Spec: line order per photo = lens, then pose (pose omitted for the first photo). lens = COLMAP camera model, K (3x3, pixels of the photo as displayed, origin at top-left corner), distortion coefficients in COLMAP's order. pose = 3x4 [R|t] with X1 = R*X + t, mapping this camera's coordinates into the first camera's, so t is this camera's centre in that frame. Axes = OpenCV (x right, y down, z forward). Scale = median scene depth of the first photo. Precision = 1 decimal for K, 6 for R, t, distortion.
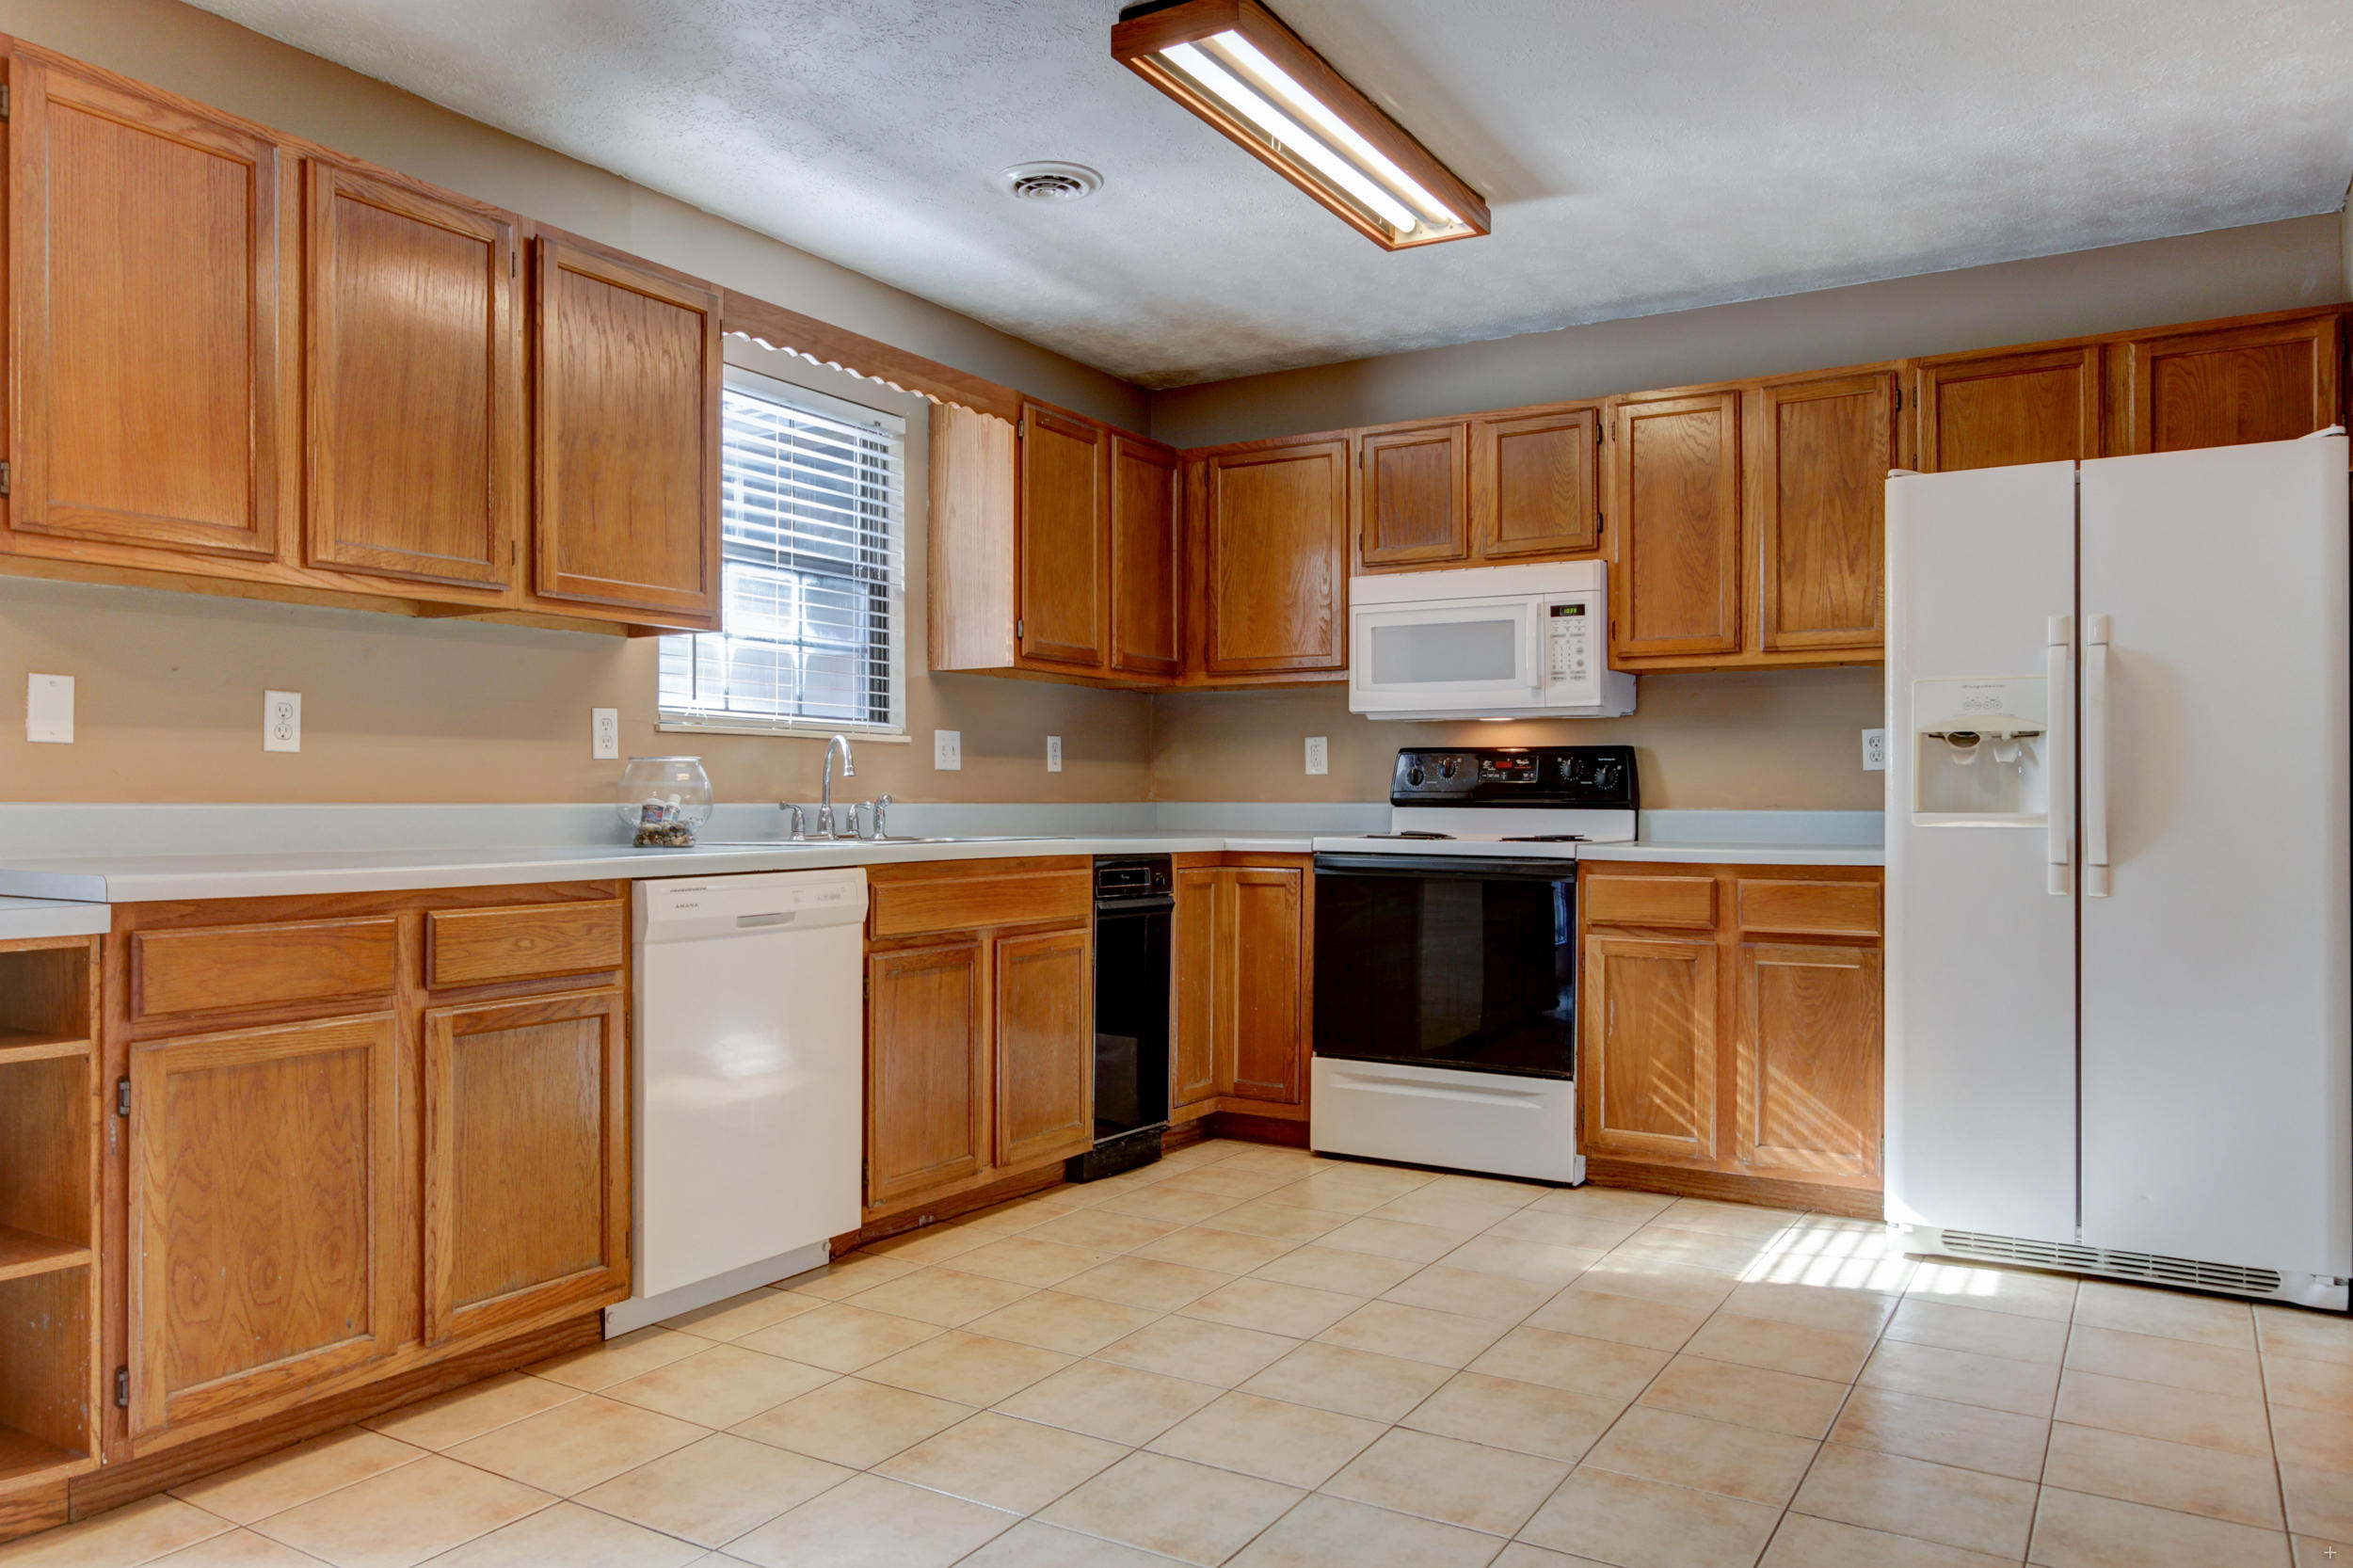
lens RADIAL K [[1652.0, 0, 1173.9], [0, 1652.0, 794.0], [0, 0, 1]] dist [-0.005672, 0.004570]
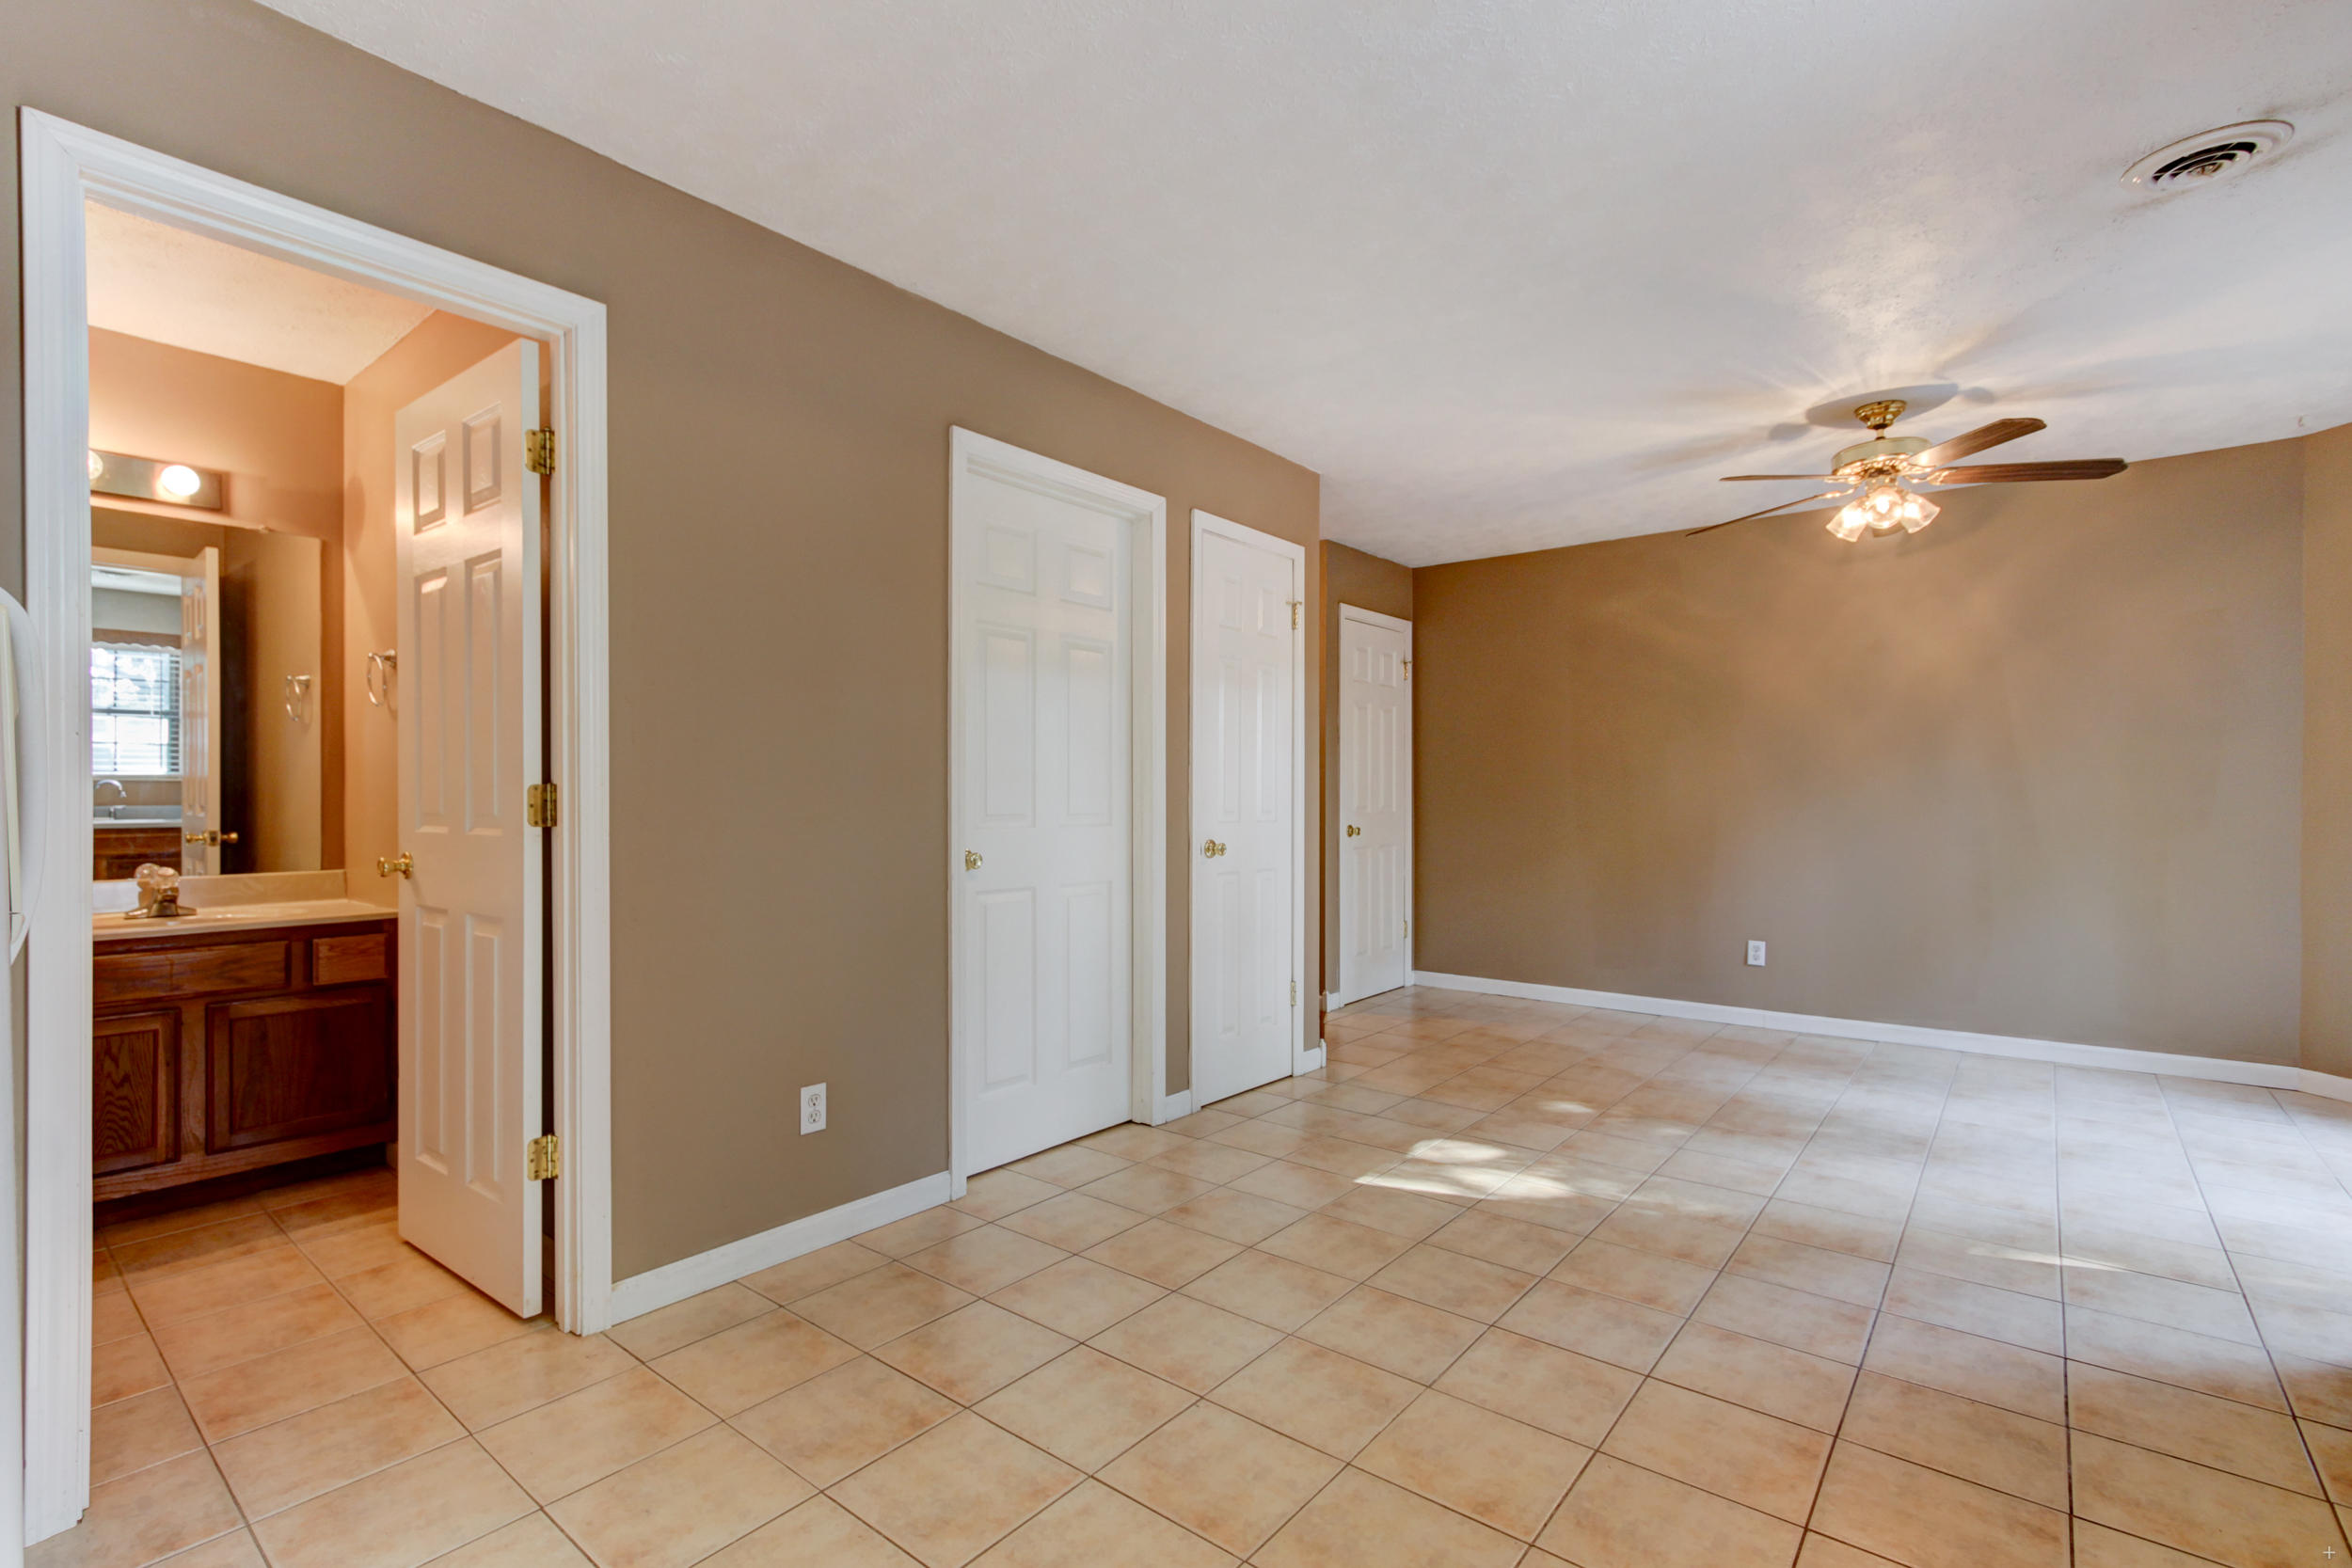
lens RADIAL K [[1071.8, 0, 1138.6], [0, 1071.8, 803.9], [0, 0, 1]] dist [0.002414, 0.002285]
pose [[-0.986120, -0.004343, 0.165978, 0.094635], [-0.003524, 0.999980, 0.005227, -0.016979], [-0.165998, 0.004569, -0.986116, 1.030953]]
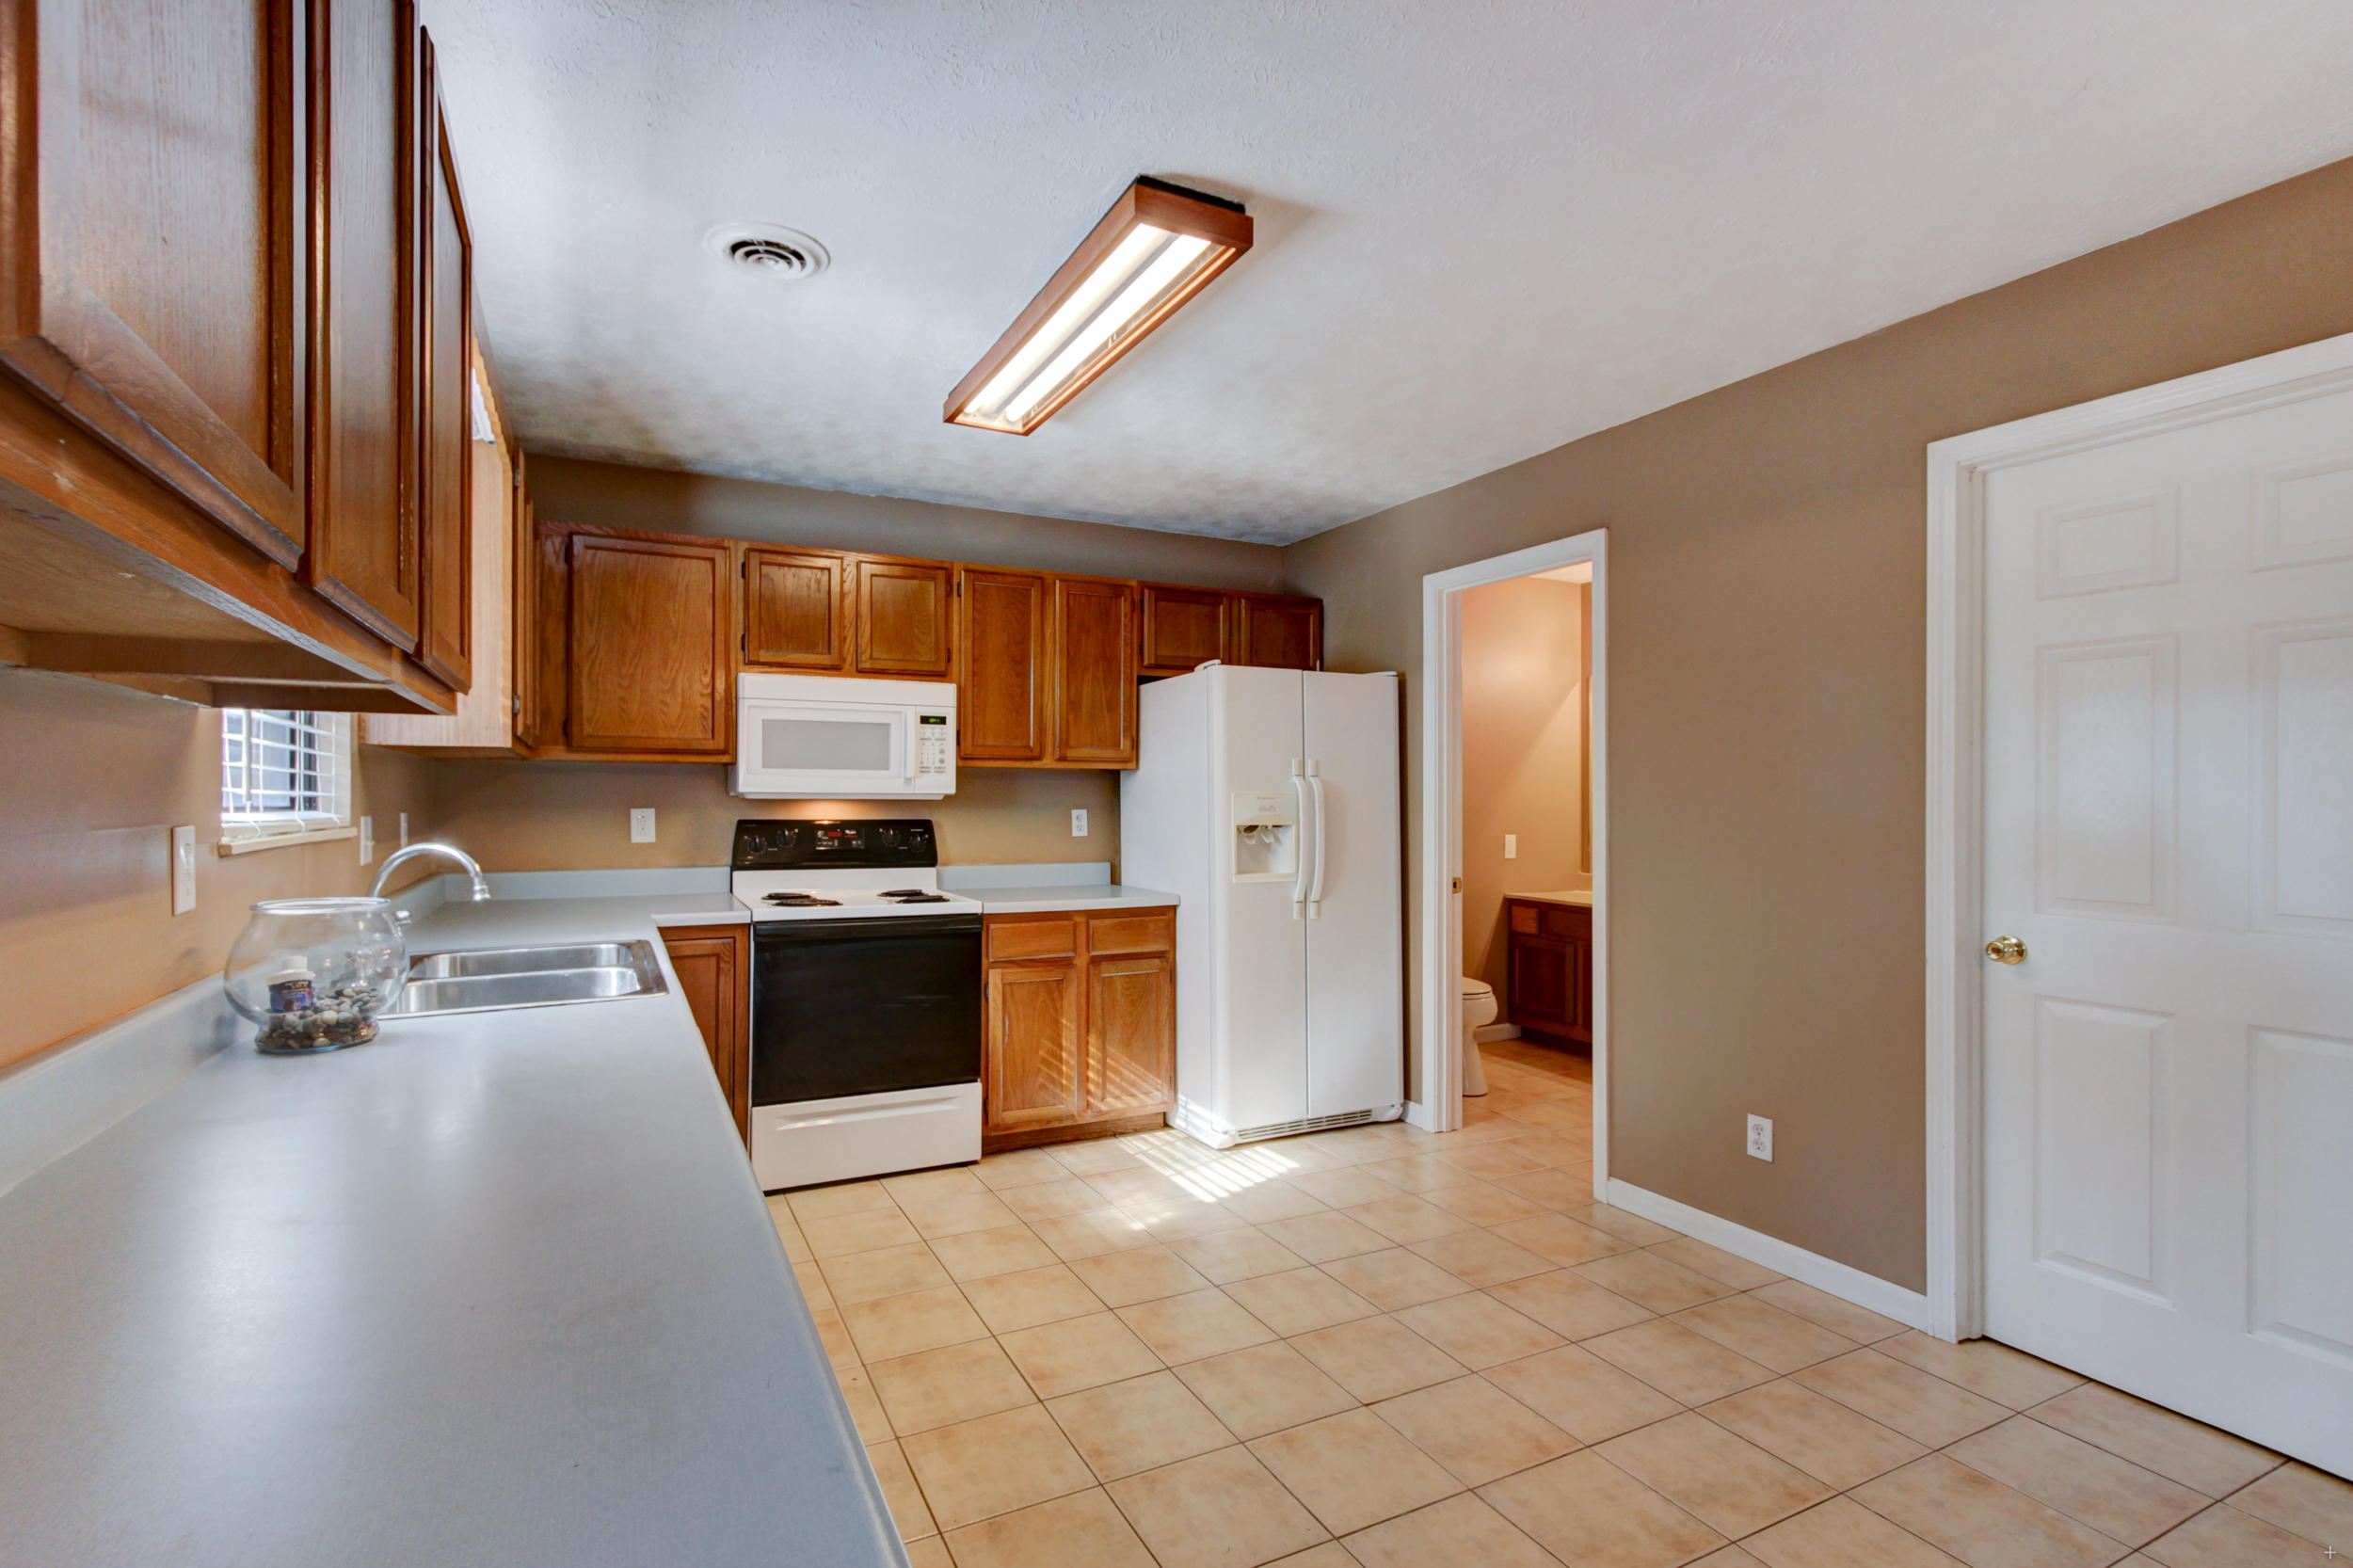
lens RADIAL K [[1072.3, 0, 1128.1], [0, 1072.3, 788.9], [0, 0, 1]] dist [0.002414, 0.002285]
pose [[0.546615, 0.008616, 0.837340, -0.411024], [-0.004595, 0.999963, -0.007290, -0.054242], [-0.837371, 0.000137, 0.546635, 0.430352]]
